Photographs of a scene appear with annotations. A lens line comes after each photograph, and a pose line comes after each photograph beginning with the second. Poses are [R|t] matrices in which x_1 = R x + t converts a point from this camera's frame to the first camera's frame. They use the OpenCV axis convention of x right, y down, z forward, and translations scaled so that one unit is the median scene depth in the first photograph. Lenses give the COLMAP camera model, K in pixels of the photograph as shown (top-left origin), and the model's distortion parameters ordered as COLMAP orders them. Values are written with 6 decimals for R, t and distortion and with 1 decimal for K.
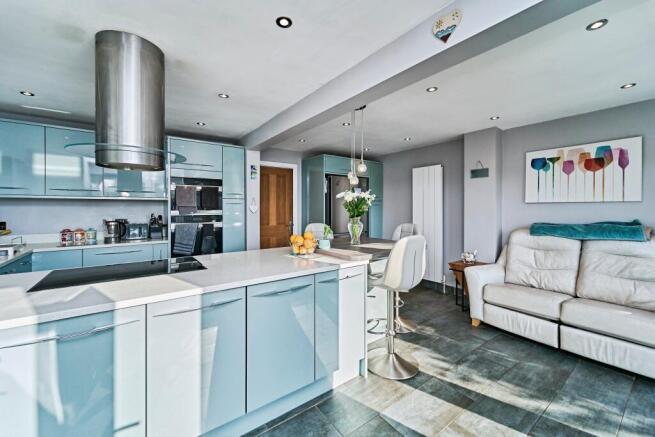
lens RADIAL K [[264.9, 0, 323.4], [0, 264.9, 209.9], [0, 0, 1]] dist [0.001164, -0.000166]
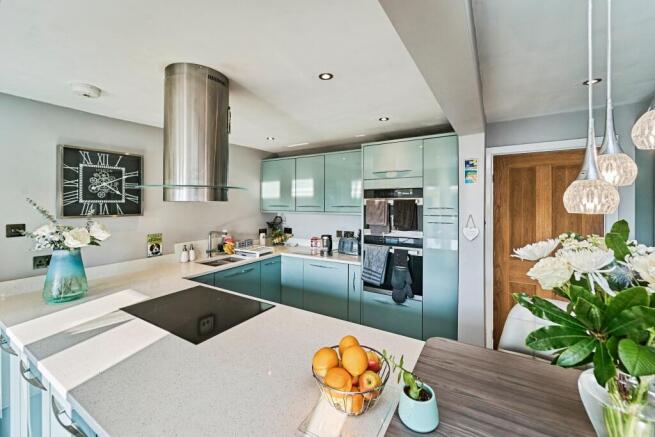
lens RADIAL K [[264.9, 0, 330.8], [0, 264.9, 201.4], [0, 0, 1]] dist [0.001164, -0.000166]
pose [[0.385956, -0.003672, -0.922510, 0.183495], [-0.003492, 0.999979, -0.005442, -0.081090], [0.922511, 0.005322, 0.385935, 0.550402]]
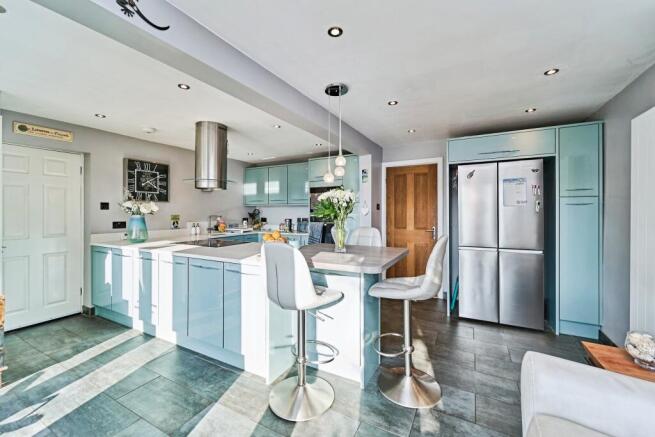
lens RADIAL K [[264.9, 0, 329.8], [0, 264.9, 213.7], [0, 0, 1]] dist [0.001164, -0.000166]
pose [[0.434289, 0.006249, -0.900752, 0.696950], [-0.005729, 0.999975, 0.004175, 0.001505], [0.900756, 0.003347, 0.434314, 0.483129]]
